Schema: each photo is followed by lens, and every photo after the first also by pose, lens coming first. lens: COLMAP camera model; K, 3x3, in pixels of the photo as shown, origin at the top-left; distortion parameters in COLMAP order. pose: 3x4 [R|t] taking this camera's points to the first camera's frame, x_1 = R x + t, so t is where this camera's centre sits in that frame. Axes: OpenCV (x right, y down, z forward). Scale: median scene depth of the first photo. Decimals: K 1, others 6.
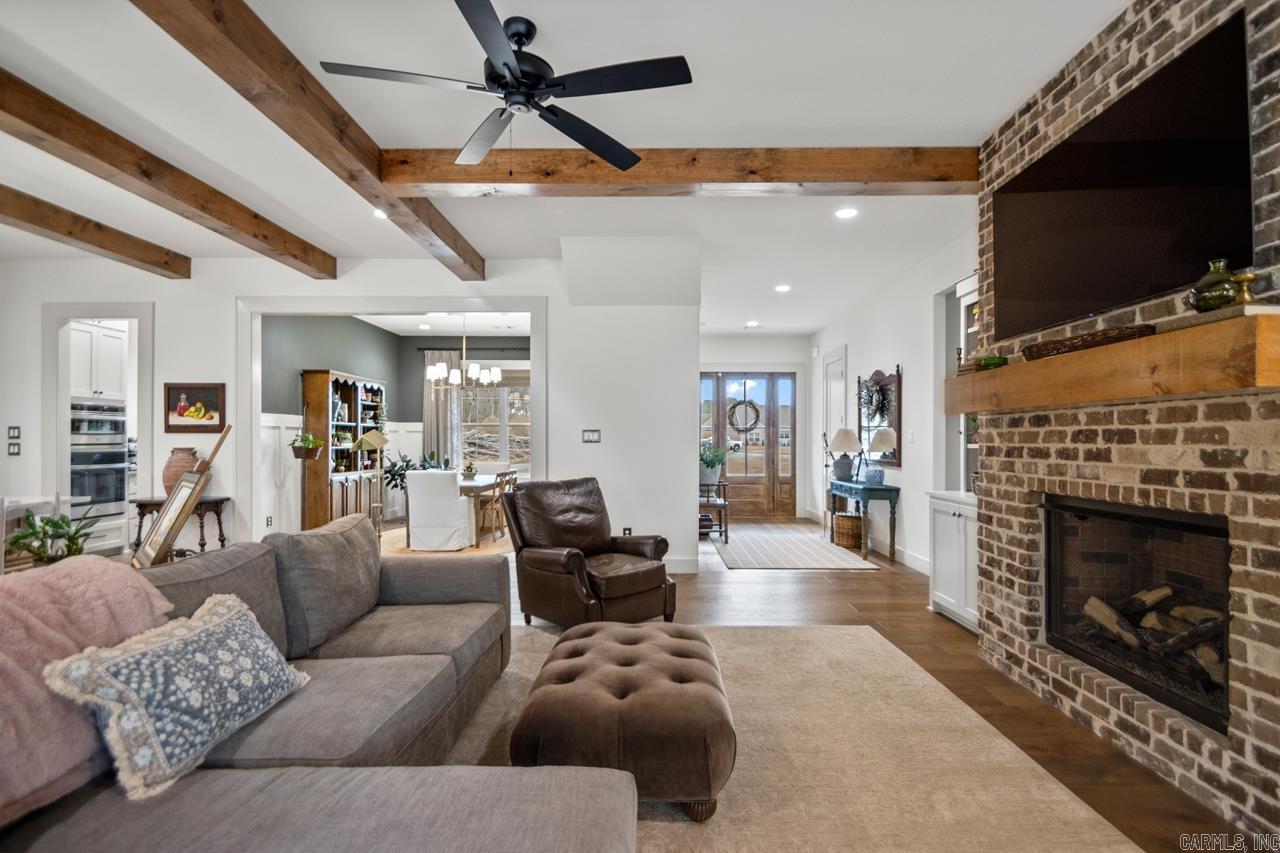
lens RADIAL K [[601.4, 0, 645.5], [0, 601.4, 441.6], [0, 0, 1]] dist [0.012984, -0.015048]
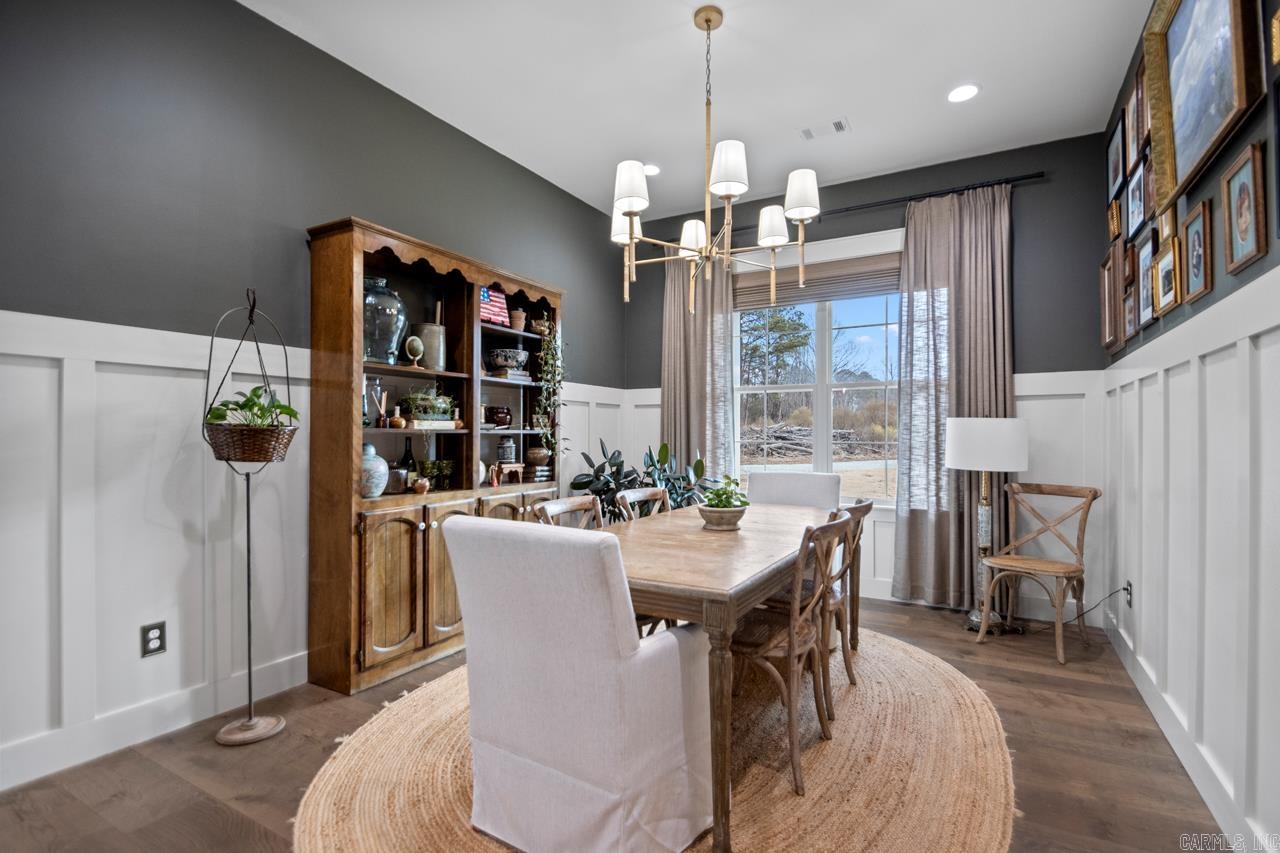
lens RADIAL K [[601.4, 0, 649.6], [0, 601.4, 432.3], [0, 0, 1]] dist [0.012984, -0.015048]
pose [[0.877538, -0.005296, -0.479477, -0.236521], [0.001304, 0.999962, -0.008659, 0.018545], [0.479505, 0.006973, 0.877511, 0.960665]]
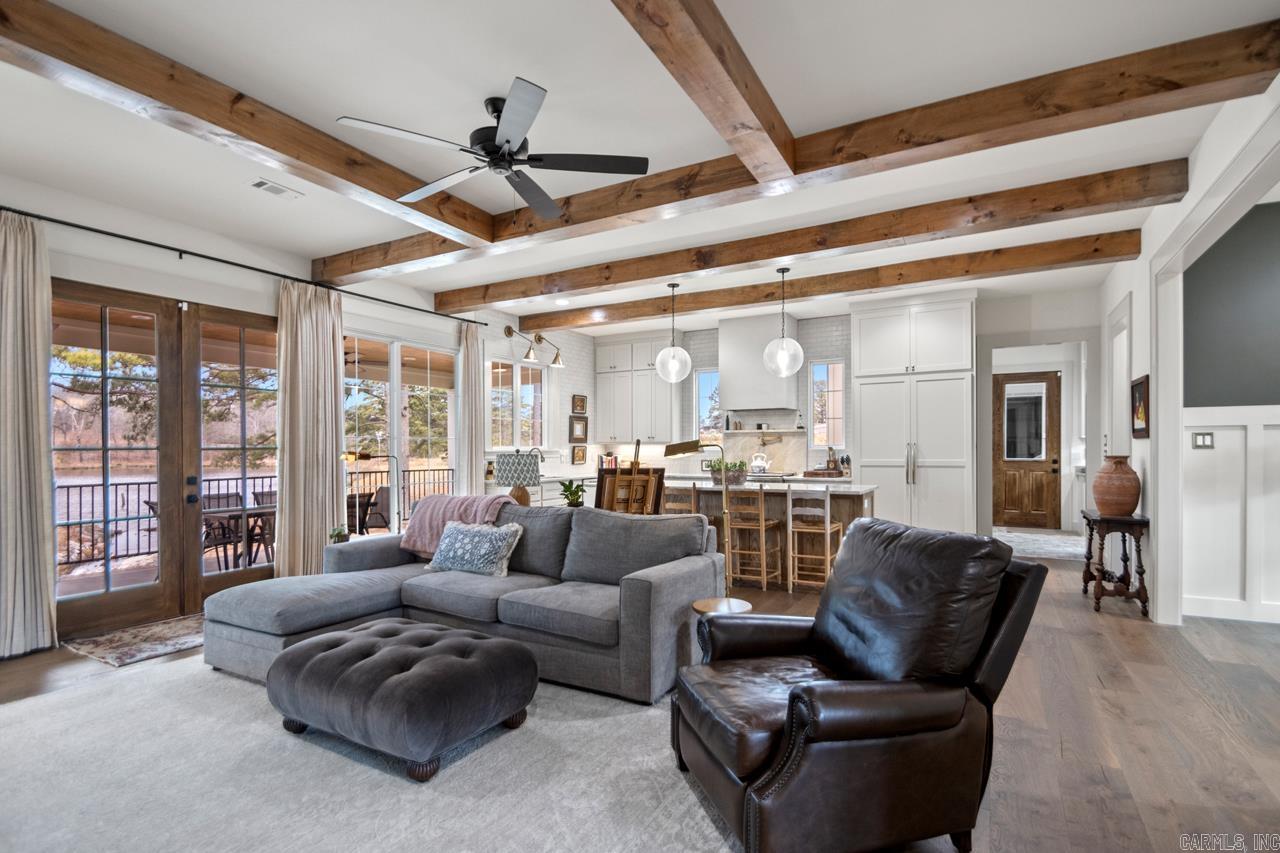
lens RADIAL K [[601.4, 0, 641.7], [0, 601.4, 452.5], [0, 0, 1]] dist [0.012984, -0.015048]
pose [[-0.483380, 0.007821, -0.875376, 0.305313], [0.003088, 0.999969, 0.007228, -0.003162], [0.875405, 0.000790, -0.483390, 0.796863]]
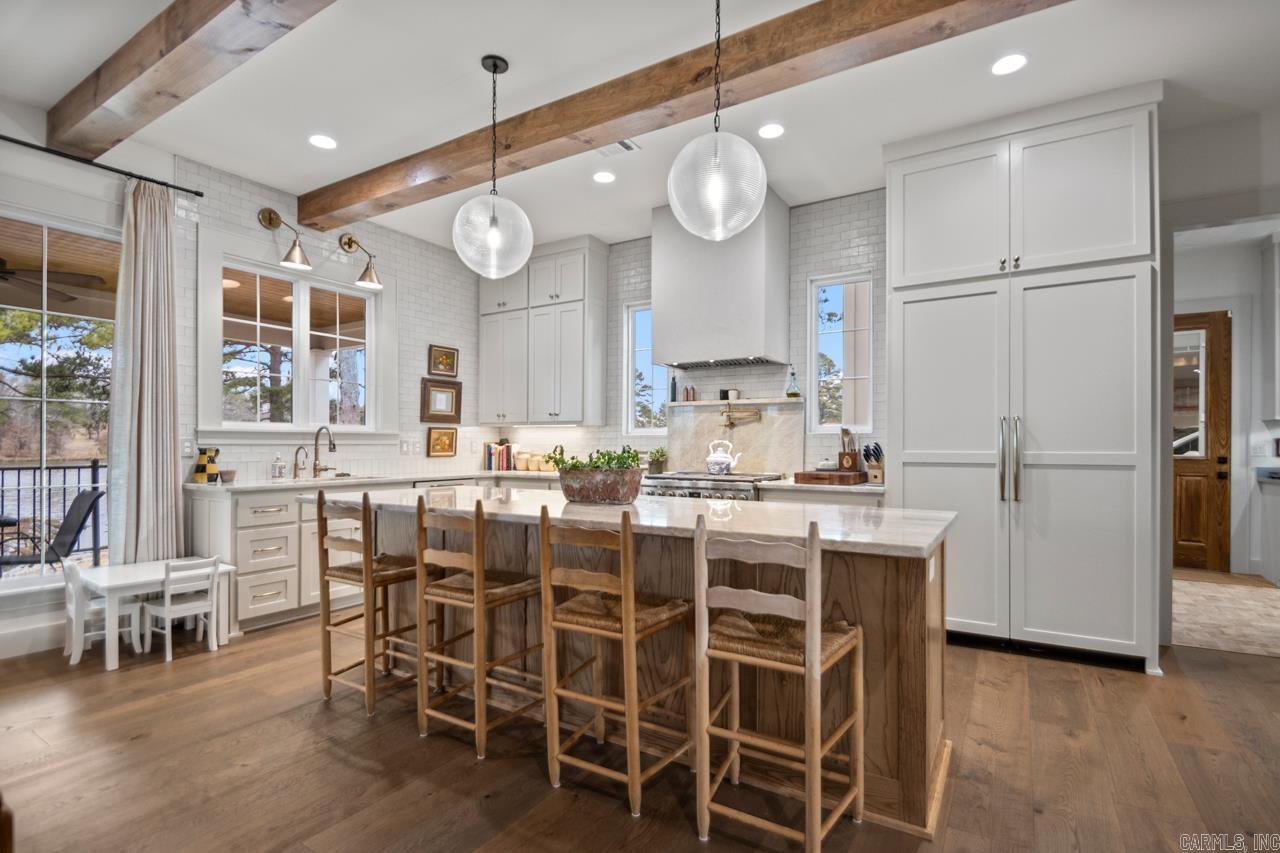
lens RADIAL K [[601.4, 0, 647.0], [0, 601.4, 444.2], [0, 0, 1]] dist [0.012984, -0.015048]
pose [[-0.512358, -0.004265, -0.858761, -0.326156], [-0.005783, 0.999982, -0.001516, 0.017548], [0.858752, 0.004189, -0.512374, 0.683409]]
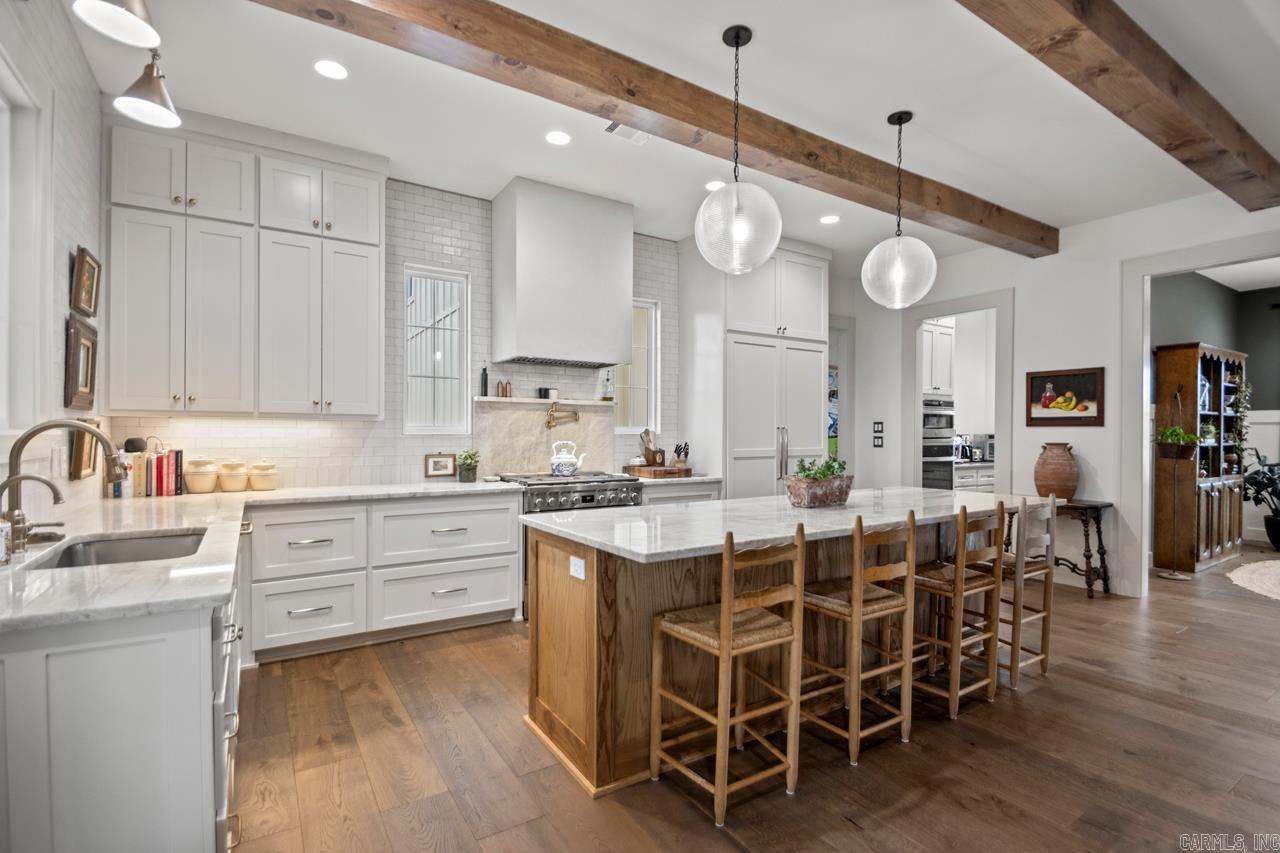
lens RADIAL K [[601.4, 0, 643.5], [0, 601.4, 433.0], [0, 0, 1]] dist [0.012984, -0.015048]
pose [[0.553515, 0.001683, -0.832837, -0.351867], [-0.005686, 0.999982, -0.001758, 0.000623], [0.832820, 0.005708, 0.553515, -0.002573]]
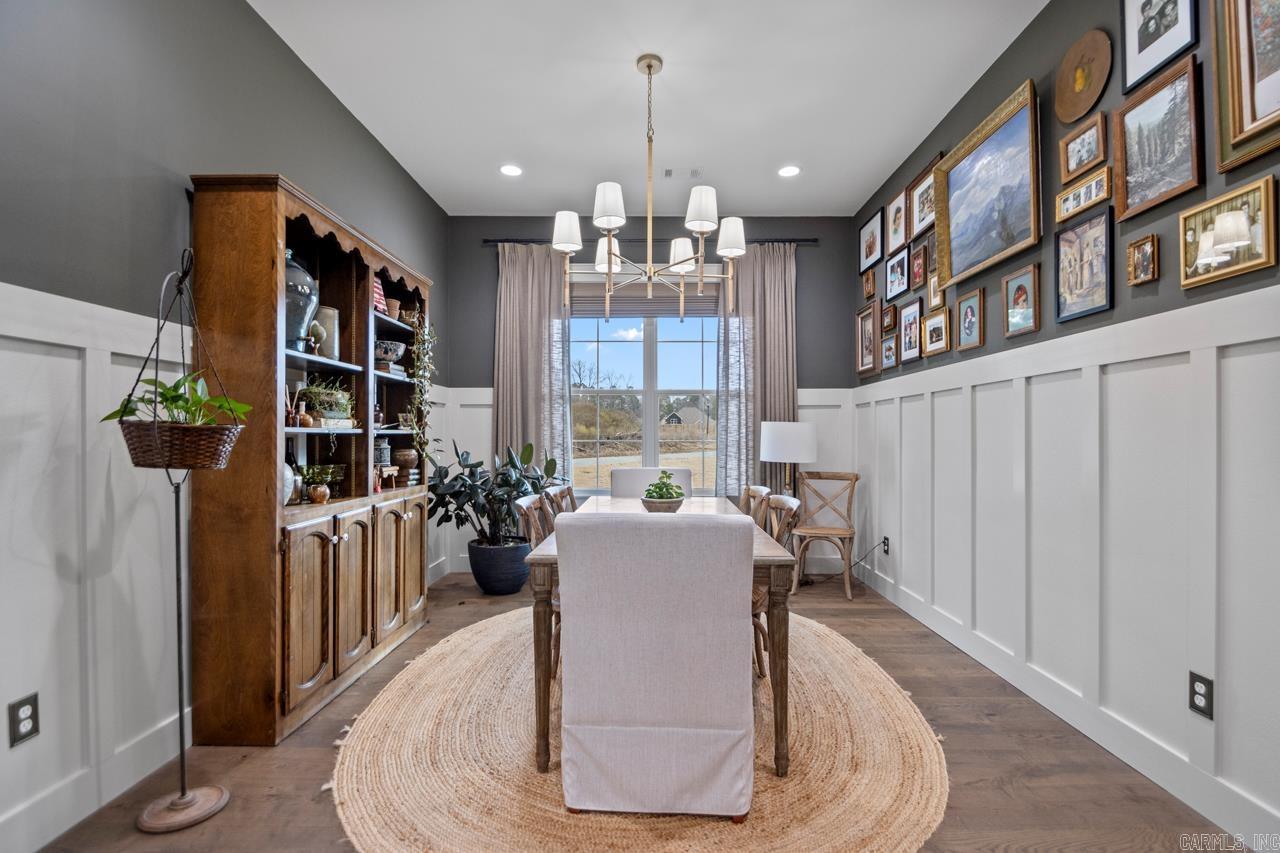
lens RADIAL K [[601.4, 0, 652.7], [0, 601.4, 435.0], [0, 0, 1]] dist [0.012984, -0.015048]
pose [[0.999959, -0.003104, 0.008504, -0.421181], [0.003132, 0.999990, -0.003322, 0.018261], [-0.008494, 0.003349, 0.999958, 0.867113]]
